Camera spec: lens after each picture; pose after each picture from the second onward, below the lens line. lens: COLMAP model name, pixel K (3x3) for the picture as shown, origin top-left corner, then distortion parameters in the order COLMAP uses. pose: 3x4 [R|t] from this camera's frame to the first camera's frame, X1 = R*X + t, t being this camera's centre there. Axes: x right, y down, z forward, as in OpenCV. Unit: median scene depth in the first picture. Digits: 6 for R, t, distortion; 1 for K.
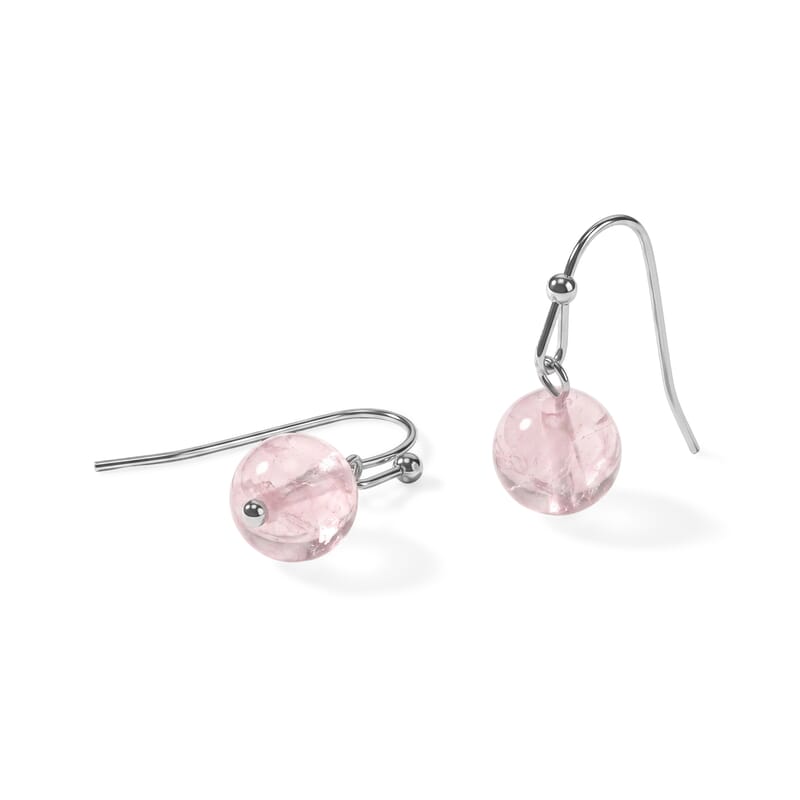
lens RADIAL K [[5238.8, 0, 400.6], [0, 5238.8, 399.9], [0, 0, 1]] dist [0.341918, 0.000000]
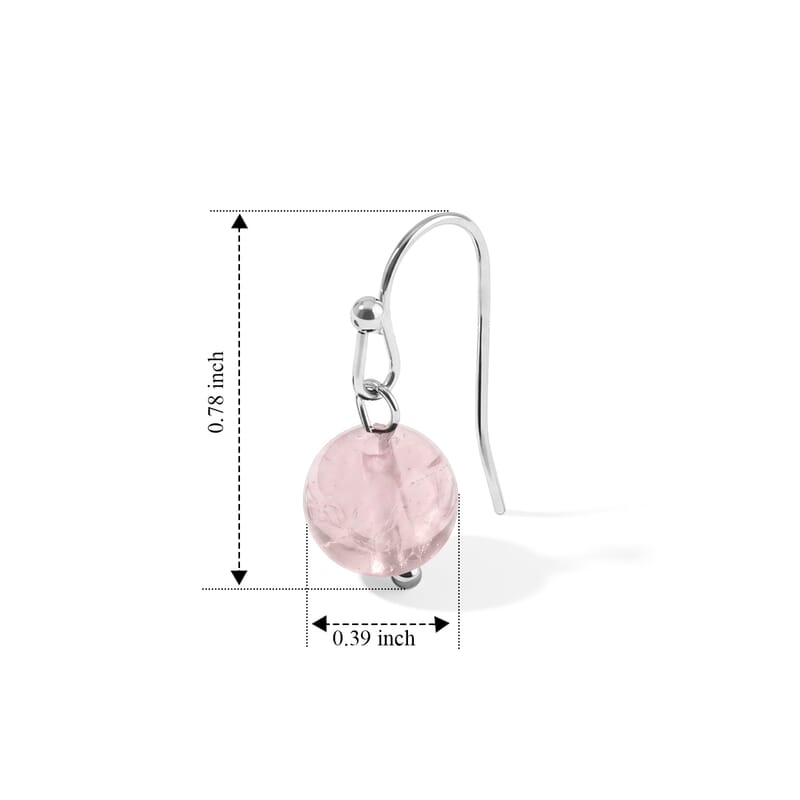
lens RADIAL K [[5238.8, 0, 400.0], [0, 5238.8, 400.1], [0, 0, 1]] dist [0.341918, 0.000000]
pose [[0.999567, 0.000818, 0.029421, 0.008314], [-0.000777, 0.999999, -0.001386, -0.004925], [-0.029422, 0.001362, 0.999566, 0.165854]]
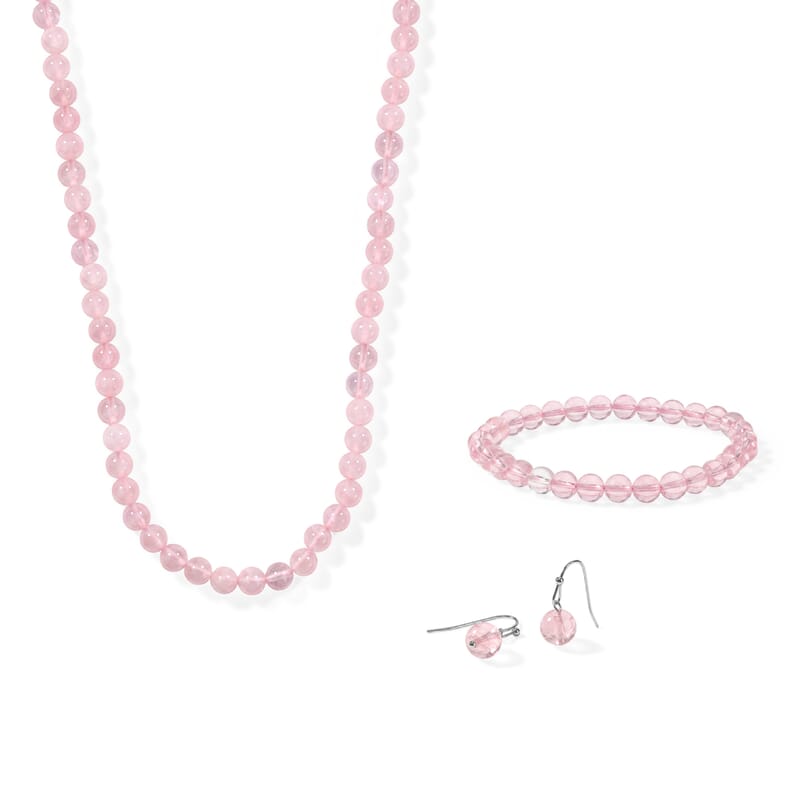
lens RADIAL K [[5238.8, 0, 399.1], [0, 5238.8, 401.0], [0, 0, 1]] dist [0.341918, 0.000000]
pose [[0.999995, 0.000928, 0.002889, -0.087683], [-0.000750, 0.998138, -0.060987, 0.073243], [-0.002941, 0.060984, 0.998134, -2.533715]]
